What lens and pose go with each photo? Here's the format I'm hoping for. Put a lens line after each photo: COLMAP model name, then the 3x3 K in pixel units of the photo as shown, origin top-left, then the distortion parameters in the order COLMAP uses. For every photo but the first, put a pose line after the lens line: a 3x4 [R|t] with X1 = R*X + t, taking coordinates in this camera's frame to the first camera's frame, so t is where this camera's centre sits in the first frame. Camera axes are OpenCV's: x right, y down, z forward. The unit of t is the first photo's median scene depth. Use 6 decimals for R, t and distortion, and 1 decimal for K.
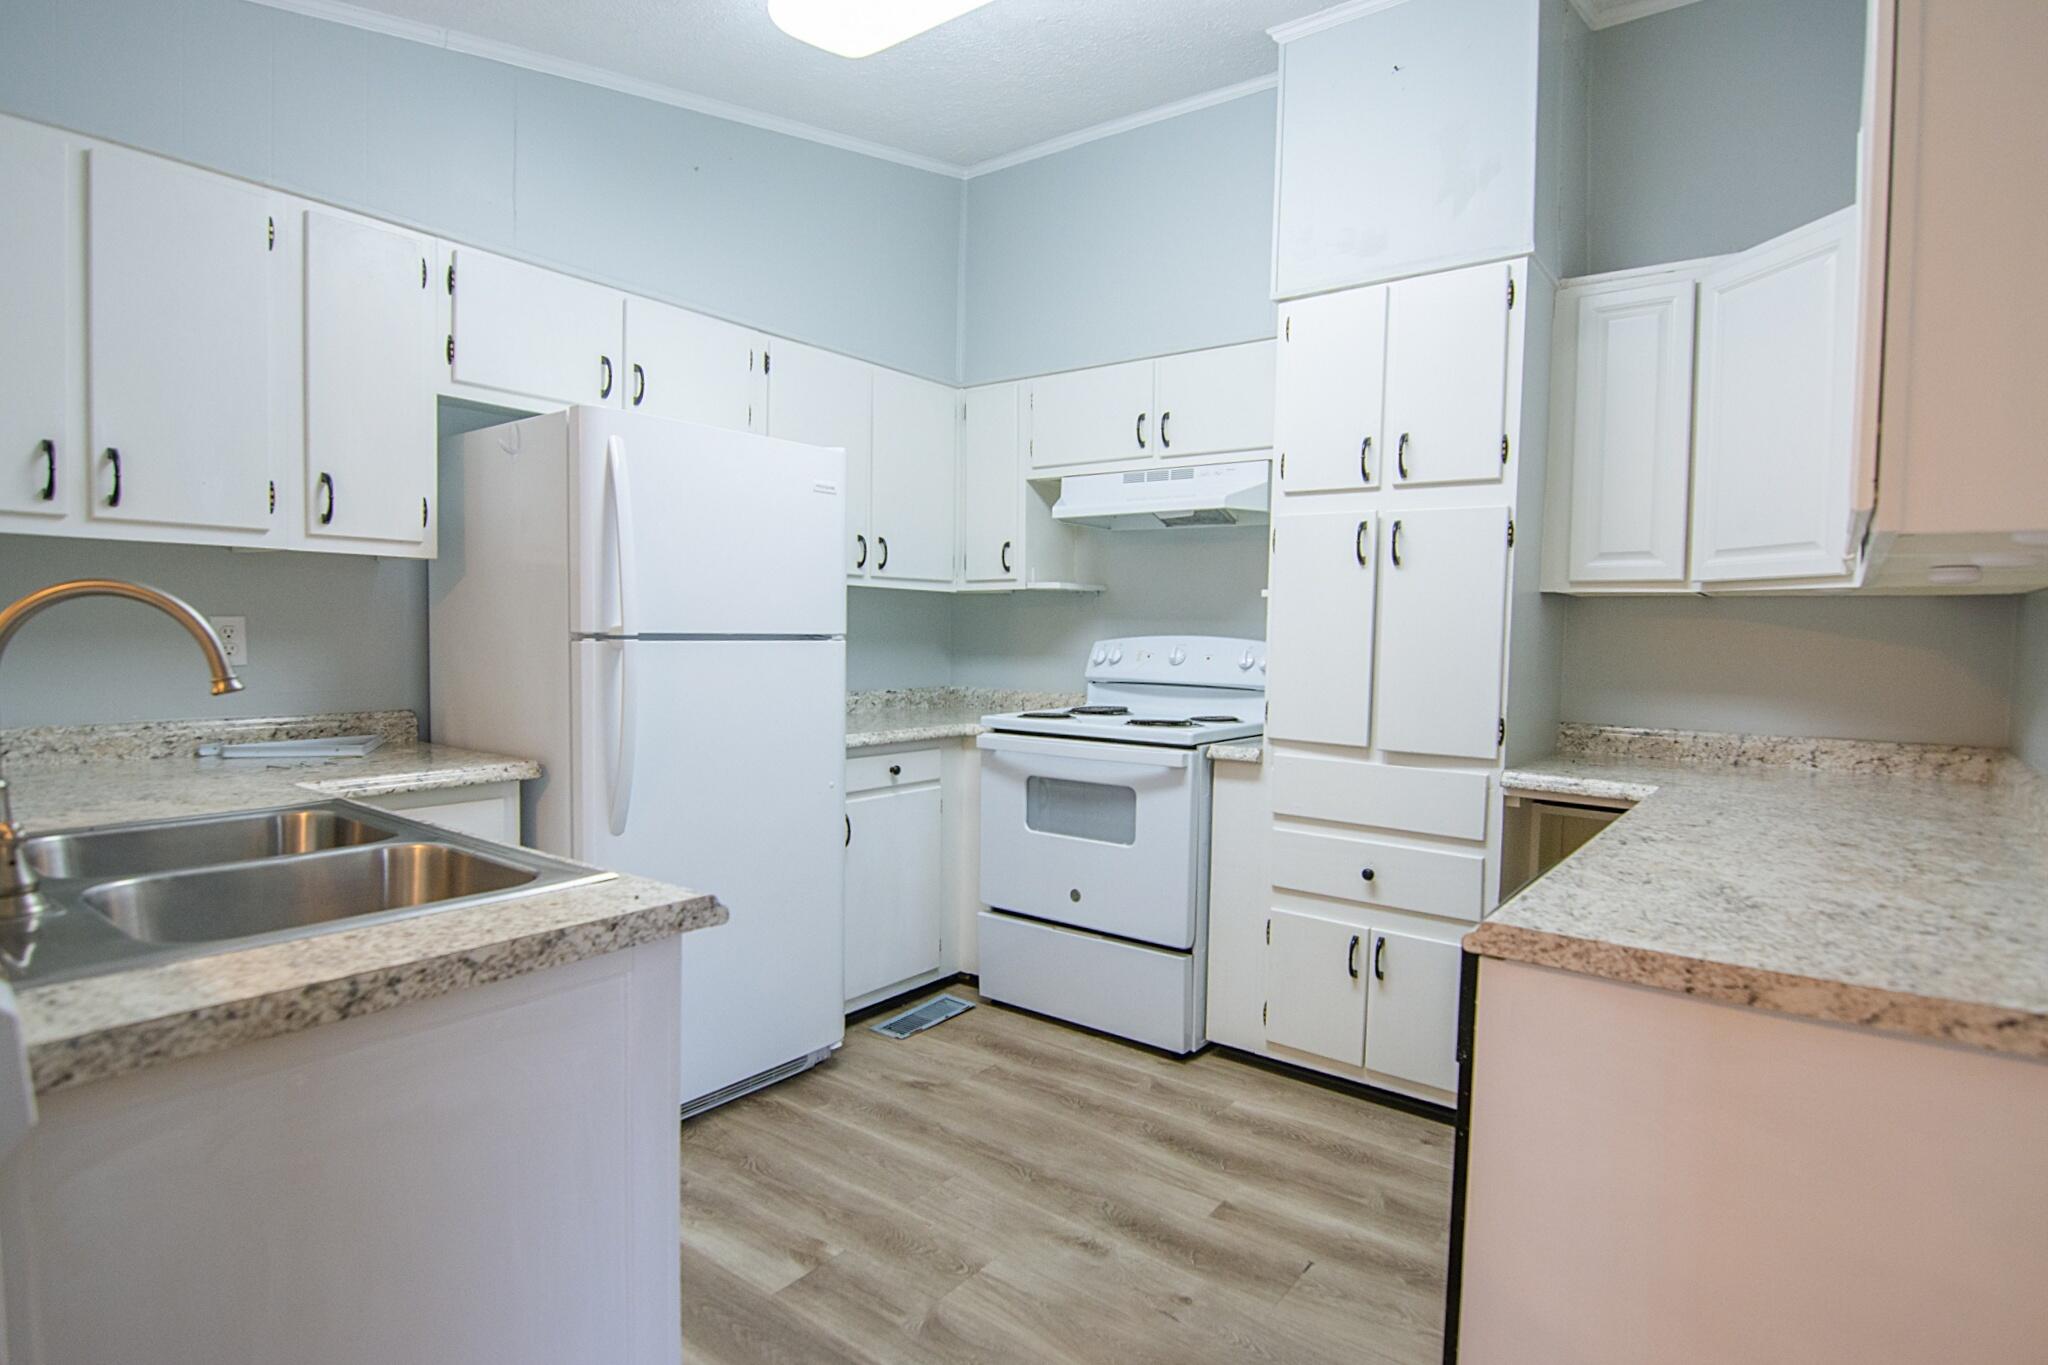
lens RADIAL K [[1047.4, 0, 1025.0], [0, 1047.4, 687.7], [0, 0, 1]] dist [-0.000402, -0.010146]
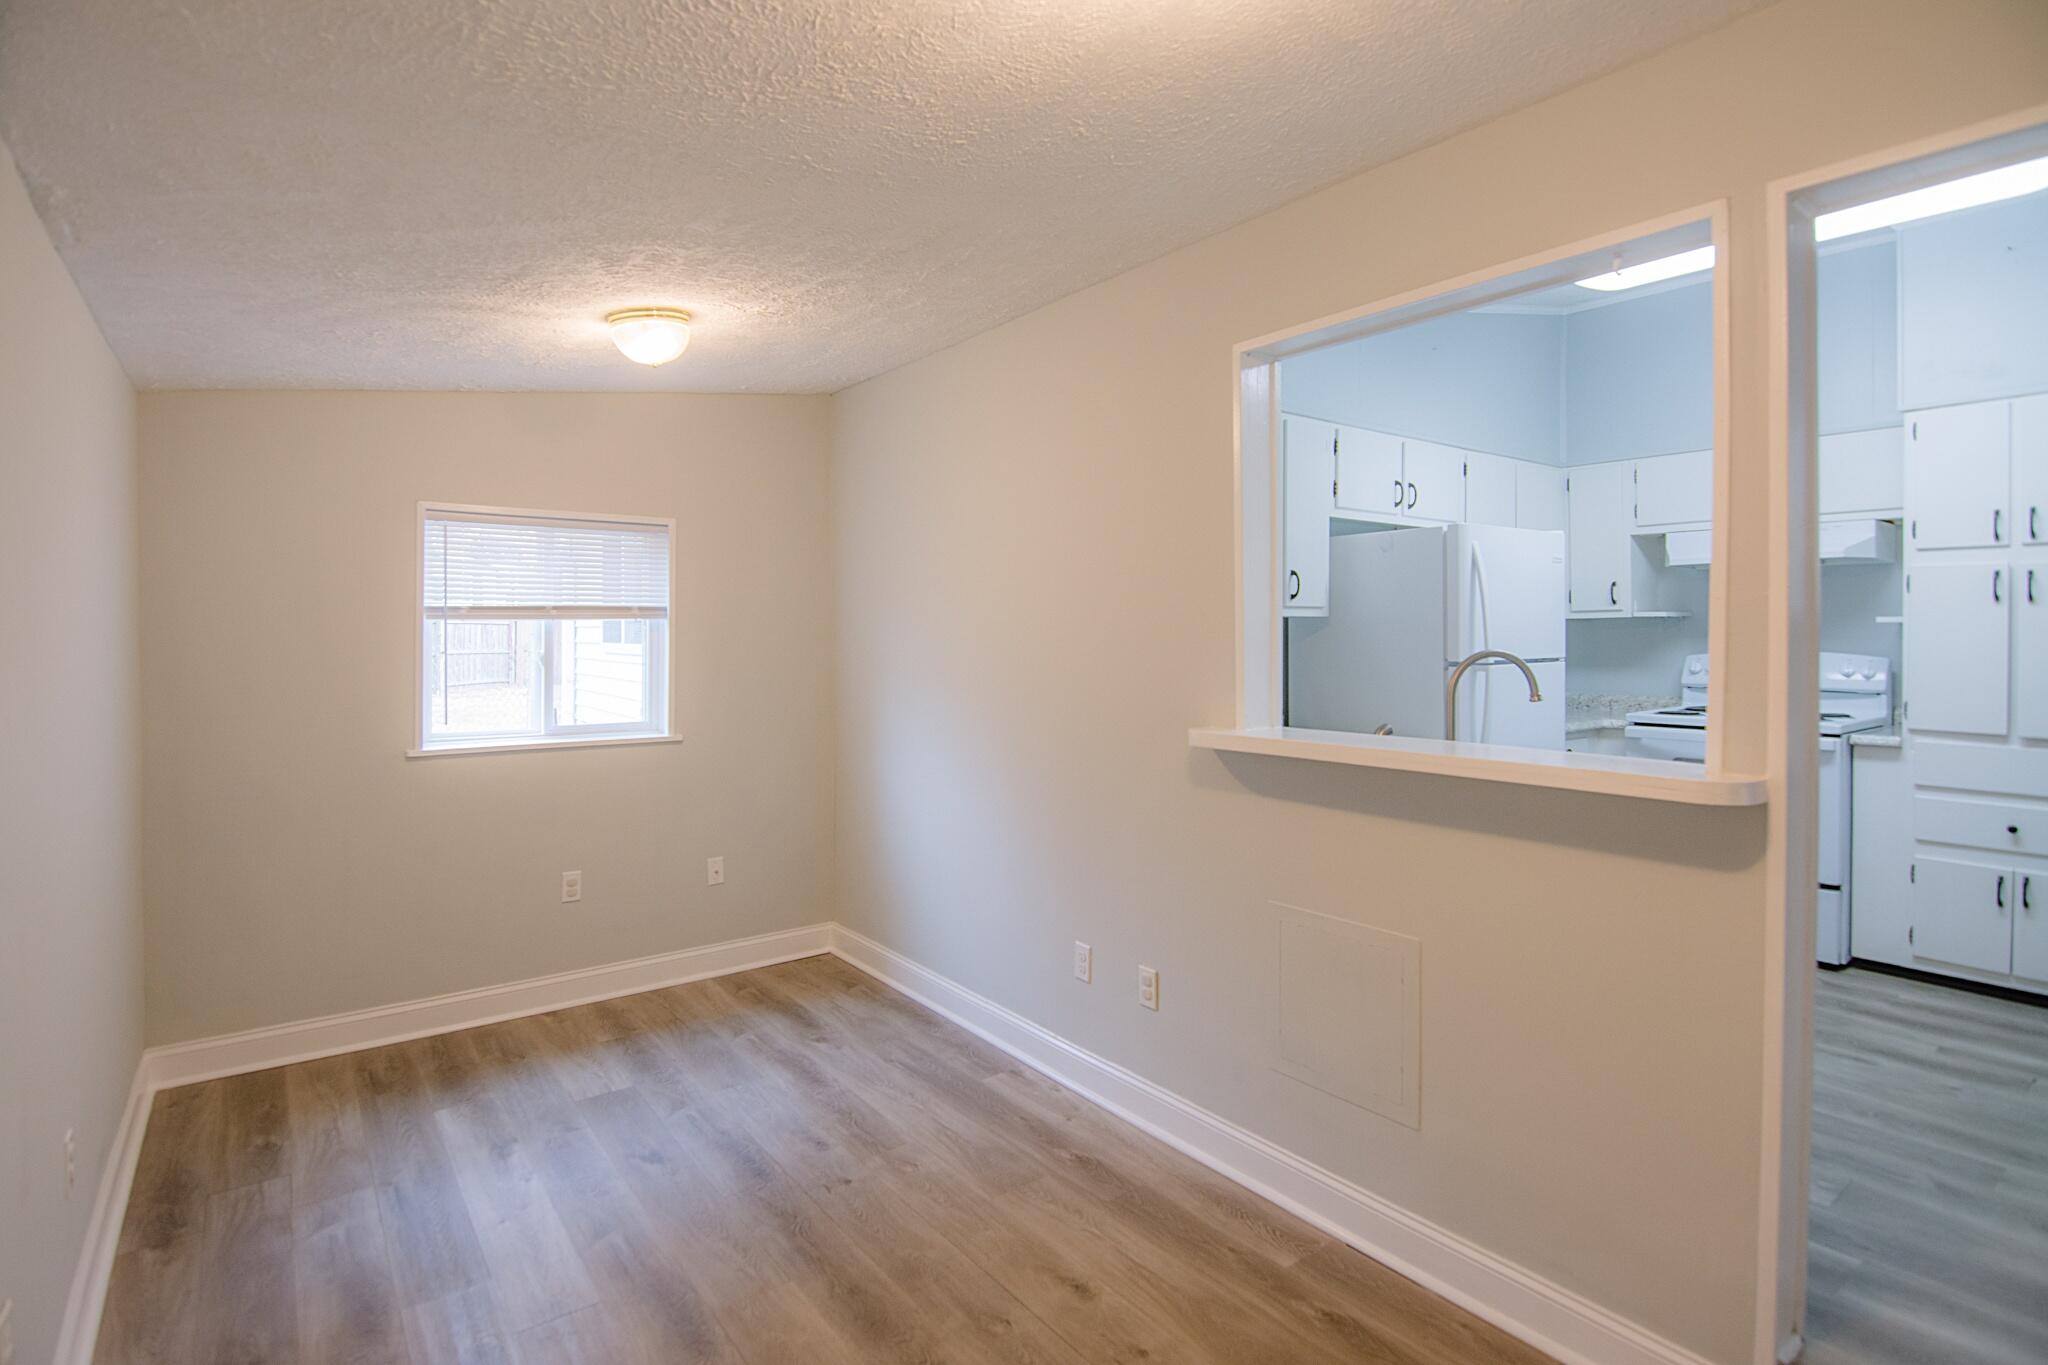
lens RADIAL K [[1047.4, 0, 962.9], [0, 1047.4, 636.4], [0, 0, 1]] dist [-0.000402, -0.010146]
pose [[0.964345, -0.019530, -0.263927, -0.596372], [0.006752, 0.998764, -0.049236, -0.013597], [0.264562, 0.045698, 0.963285, -0.631367]]
